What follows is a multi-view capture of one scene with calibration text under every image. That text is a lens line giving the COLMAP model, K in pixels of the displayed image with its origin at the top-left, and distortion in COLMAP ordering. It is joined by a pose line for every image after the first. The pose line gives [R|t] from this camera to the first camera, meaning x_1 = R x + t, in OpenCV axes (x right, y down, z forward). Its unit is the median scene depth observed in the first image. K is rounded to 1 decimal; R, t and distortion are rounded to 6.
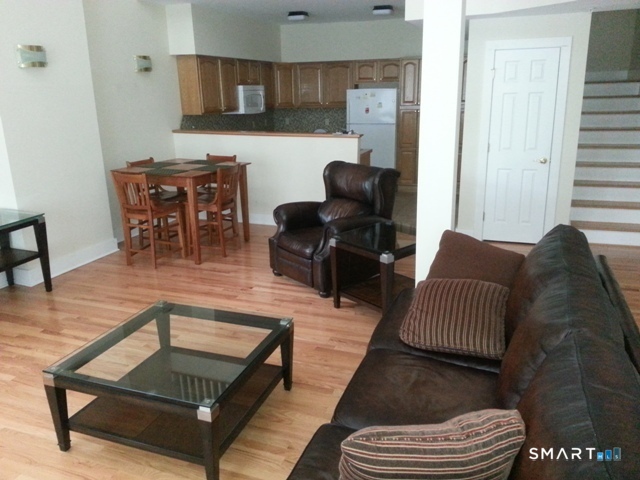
lens RADIAL K [[516.7, 0, 320.0], [0, 516.7, 240.0], [0, 0, 1]] dist [0.045626, -0.085632]
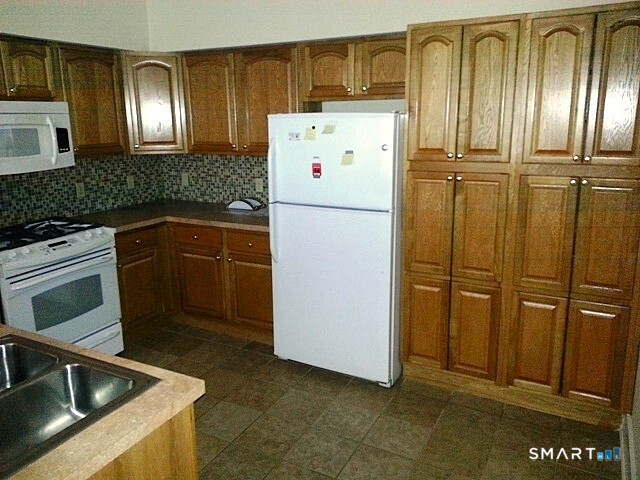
lens RADIAL K [[516.7, 0, 320.0], [0, 516.7, 240.0], [0, 0, 1]] dist [0.045626, -0.085632]
pose [[0.989129, 0.032917, -0.143317, 0.167603], [-0.037621, 0.998834, -0.030238, -0.214630], [0.142155, 0.035301, 0.989215, 0.721656]]
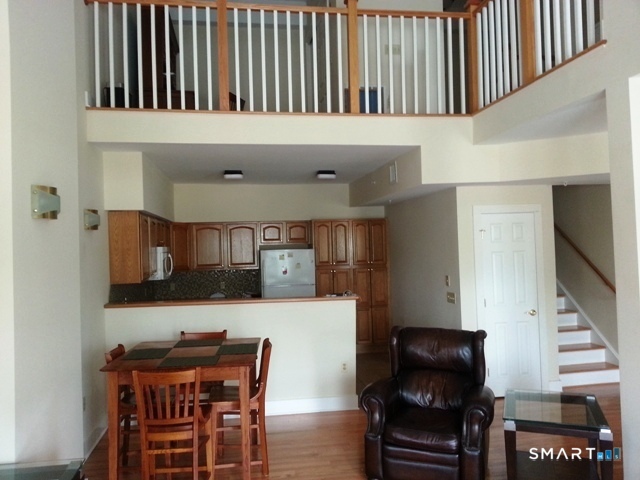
lens RADIAL K [[516.7, 0, 320.0], [0, 516.7, 240.0], [0, 0, 1]] dist [0.045626, -0.085632]
pose [[0.875316, 0.002112, 0.483547, -0.345715], [0.143112, 0.954060, -0.263228, -0.056159], [-0.461888, 0.299608, 0.834802, 0.196216]]
